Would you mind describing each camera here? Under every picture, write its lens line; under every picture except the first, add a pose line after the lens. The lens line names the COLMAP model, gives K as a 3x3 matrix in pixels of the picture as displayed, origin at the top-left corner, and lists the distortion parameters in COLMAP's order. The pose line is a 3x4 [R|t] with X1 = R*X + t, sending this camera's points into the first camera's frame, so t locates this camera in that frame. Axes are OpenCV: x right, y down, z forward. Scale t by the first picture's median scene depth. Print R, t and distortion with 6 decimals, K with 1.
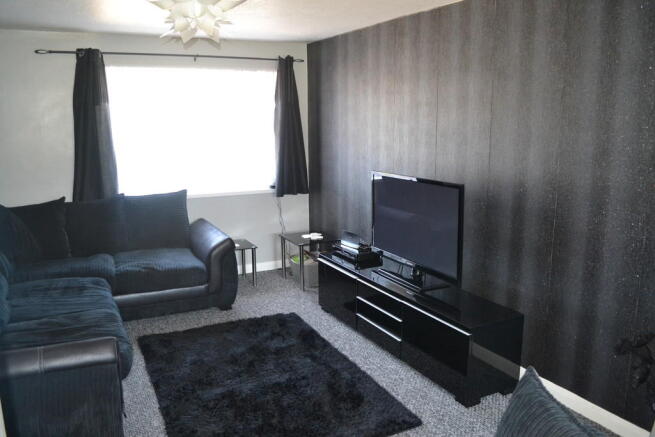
lens RADIAL K [[533.3, 0, 327.5], [0, 533.3, 218.5], [0, 0, 1]] dist [-0.080467, 0.003838]
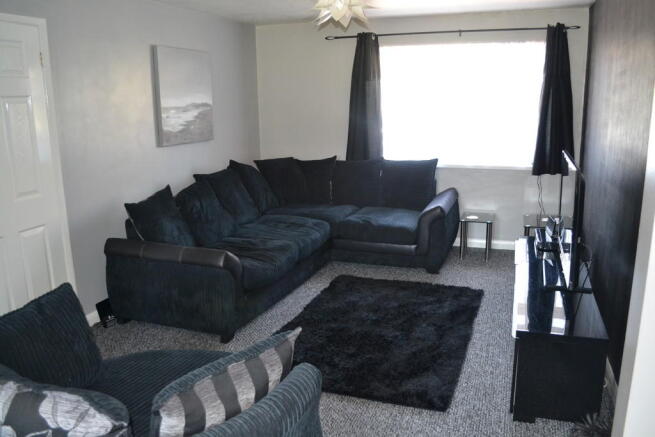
lens RADIAL K [[533.3, 0, 327.5], [0, 533.3, 218.5], [0, 0, 1]] dist [-0.080467, 0.003838]
pose [[0.694568, 0.152570, -0.703063, 0.389053], [-0.118747, 0.988163, 0.097126, -0.014529], [0.709559, 0.016026, 0.704464, 0.097731]]
